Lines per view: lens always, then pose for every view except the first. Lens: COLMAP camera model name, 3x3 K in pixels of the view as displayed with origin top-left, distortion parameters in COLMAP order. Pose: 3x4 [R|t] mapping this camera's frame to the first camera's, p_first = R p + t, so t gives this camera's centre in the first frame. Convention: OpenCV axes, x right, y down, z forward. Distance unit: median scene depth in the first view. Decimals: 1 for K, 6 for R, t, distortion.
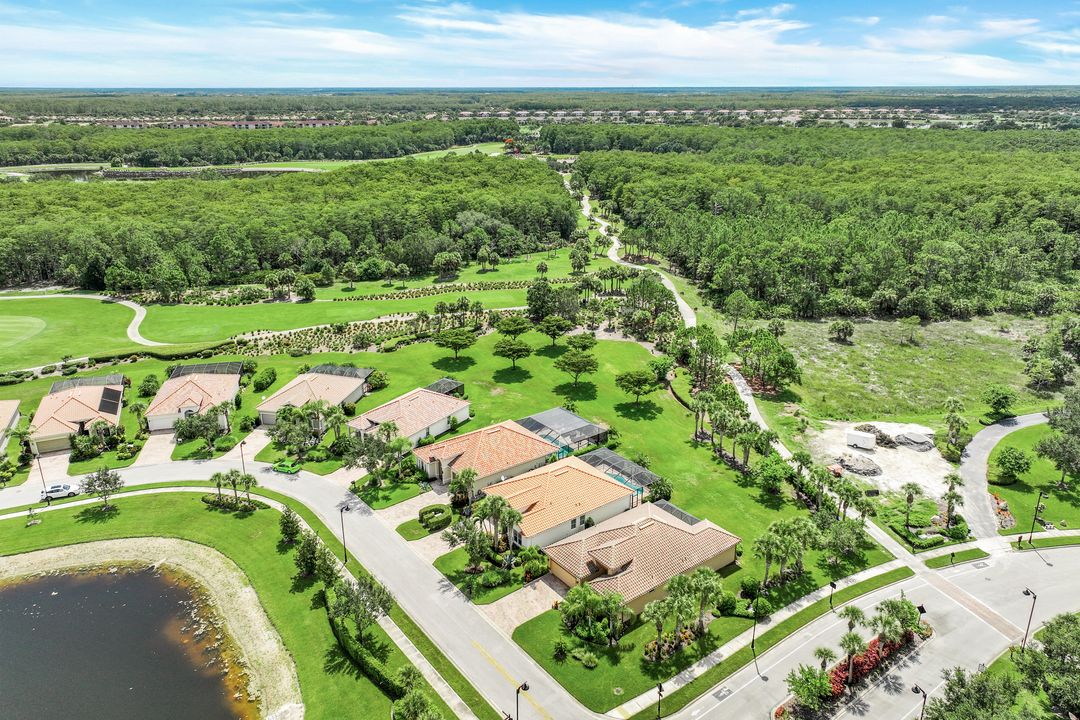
lens RADIAL K [[752.4, 0, 545.5], [0, 752.4, 360.9], [0, 0, 1]] dist [-0.001360, 0.004117]
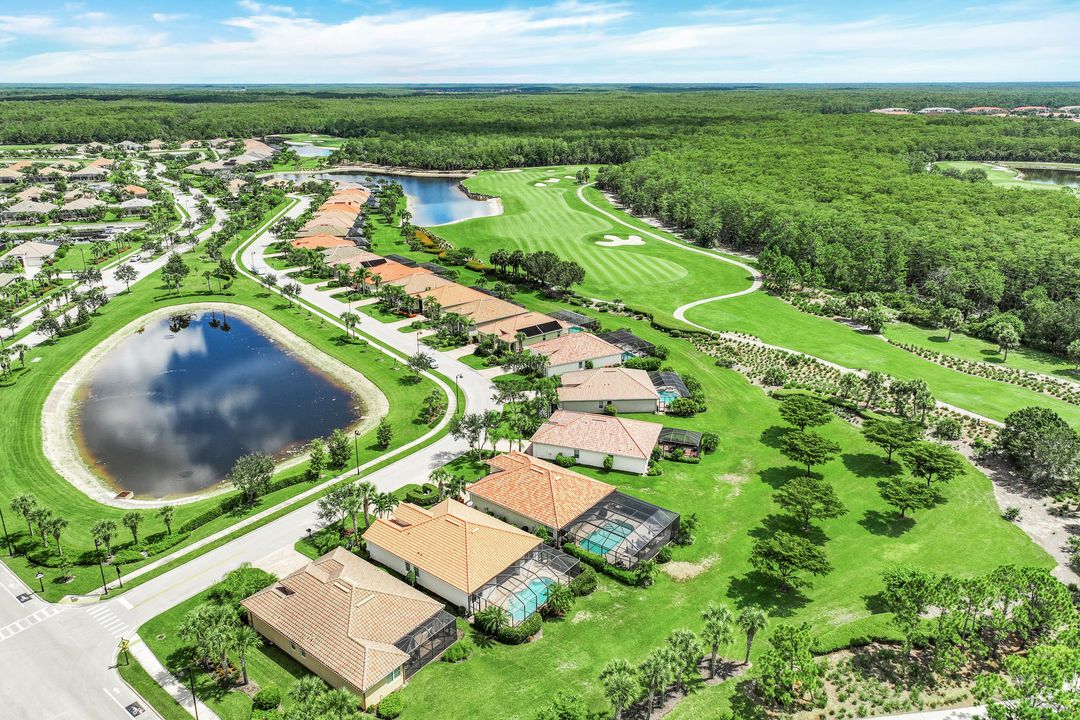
lens RADIAL K [[752.4, 0, 541.1], [0, 752.4, 366.2], [0, 0, 1]] dist [-0.001360, 0.004117]
pose [[0.241459, 0.342596, -0.907924, 0.512926], [-0.333985, 0.907788, 0.253723, -0.181045], [0.911127, 0.241969, 0.333616, 0.487372]]
